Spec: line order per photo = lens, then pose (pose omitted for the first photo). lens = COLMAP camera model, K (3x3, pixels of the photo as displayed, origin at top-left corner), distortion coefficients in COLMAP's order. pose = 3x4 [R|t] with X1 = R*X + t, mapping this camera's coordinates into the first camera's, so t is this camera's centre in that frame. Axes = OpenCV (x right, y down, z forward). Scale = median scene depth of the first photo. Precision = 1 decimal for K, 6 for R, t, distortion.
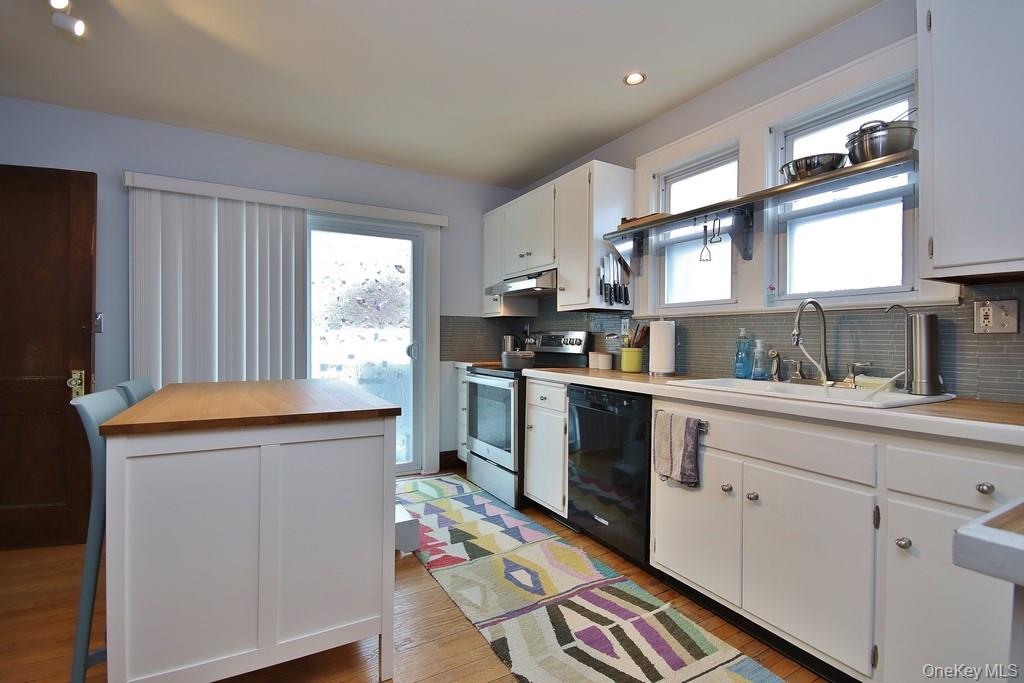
lens RADIAL K [[473.9, 0, 513.1], [0, 473.9, 343.8], [0, 0, 1]] dist [0.005719, 0.000628]
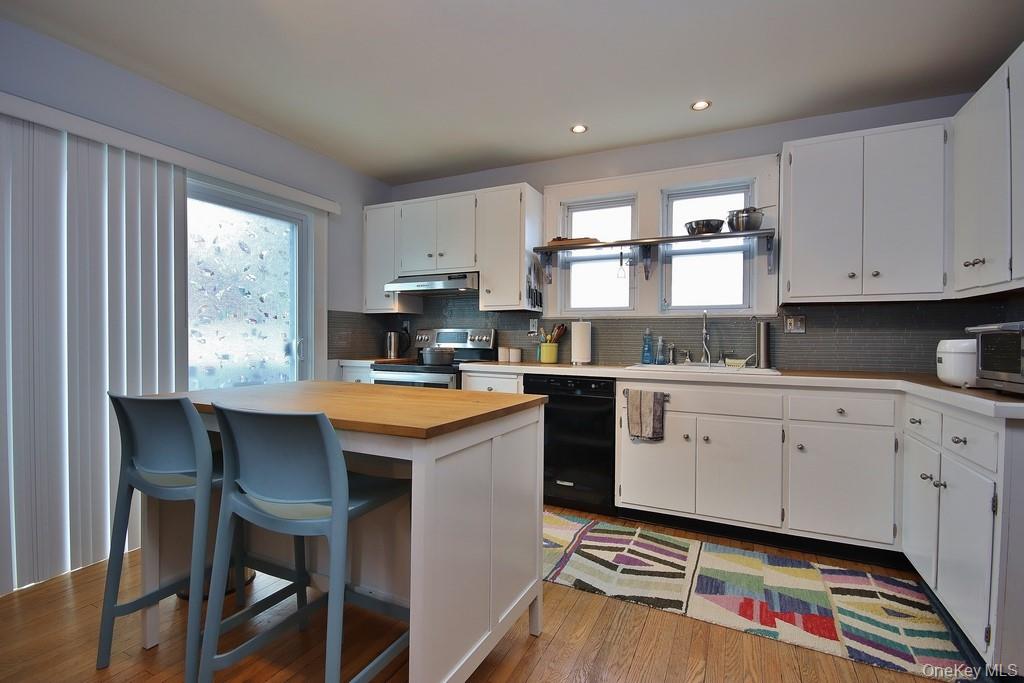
lens RADIAL K [[473.9, 0, 513.1], [0, 473.9, 343.8], [0, 0, 1]] dist [0.005719, 0.000628]
pose [[0.823590, -0.009039, 0.567113, -0.600296], [0.004705, 0.999947, 0.009105, -0.001613], [-0.567166, -0.004831, 0.823590, 0.060763]]
